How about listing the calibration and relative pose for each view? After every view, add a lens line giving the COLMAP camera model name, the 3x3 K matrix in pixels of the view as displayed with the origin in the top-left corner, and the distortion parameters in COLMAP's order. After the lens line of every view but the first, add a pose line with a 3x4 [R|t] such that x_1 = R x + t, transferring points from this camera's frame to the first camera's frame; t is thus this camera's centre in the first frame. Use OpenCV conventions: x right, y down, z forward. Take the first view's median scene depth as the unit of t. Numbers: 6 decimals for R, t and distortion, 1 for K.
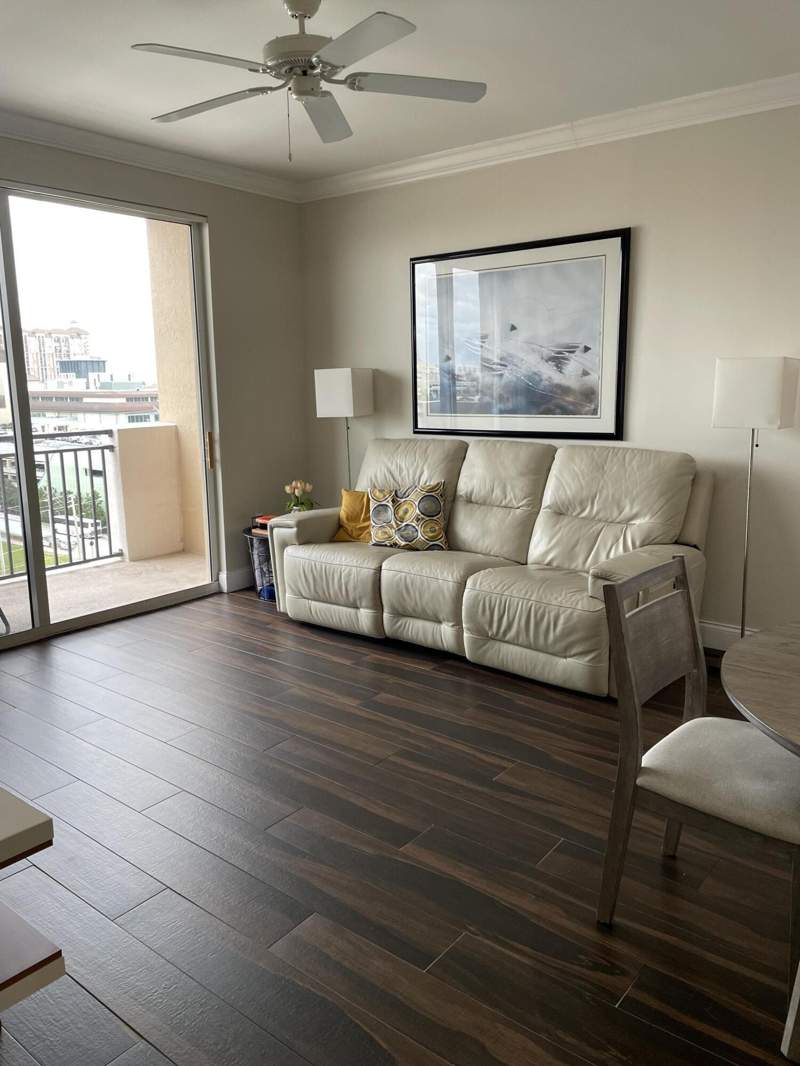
lens RADIAL K [[815.9, 0, 393.1], [0, 815.9, 531.4], [0, 0, 1]] dist [0.122920, -0.119475]
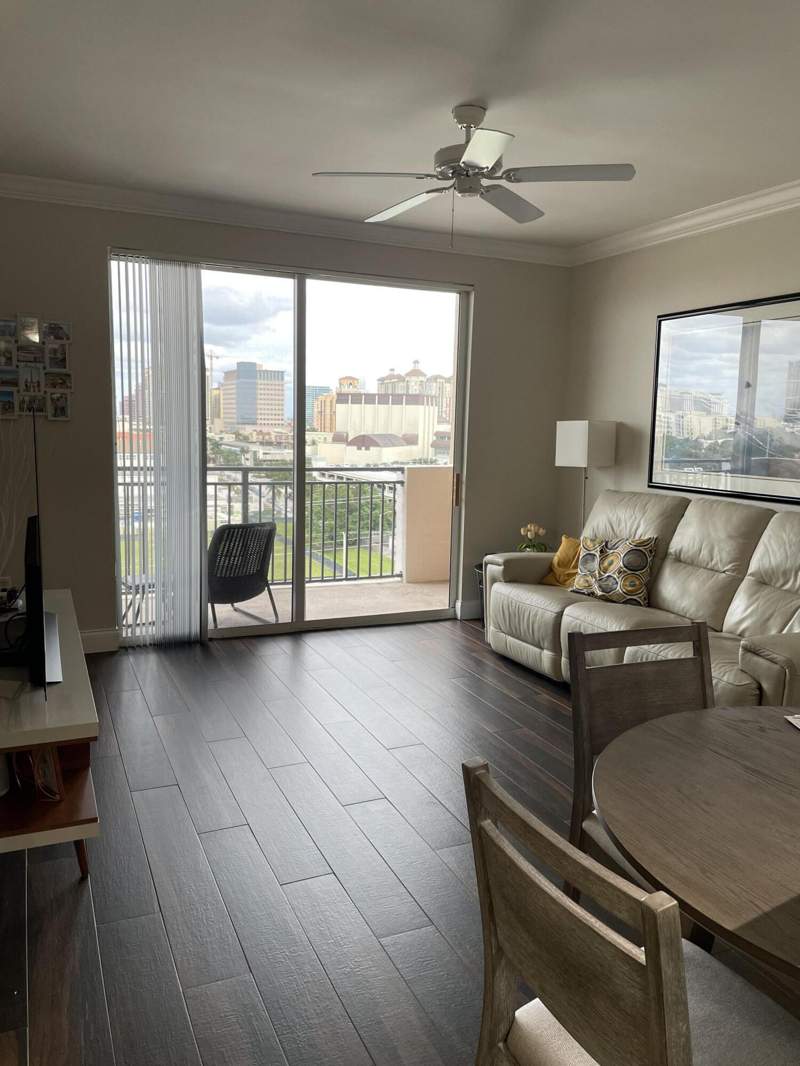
lens RADIAL K [[815.9, 0, 393.1], [0, 815.9, 531.4], [0, 0, 1]] dist [0.122920, -0.119475]
pose [[0.891263, 0.097218, -0.442944, 0.223406], [-0.120789, 0.992357, -0.025239, -0.004822], [0.437105, 0.075997, 0.896194, -0.031670]]
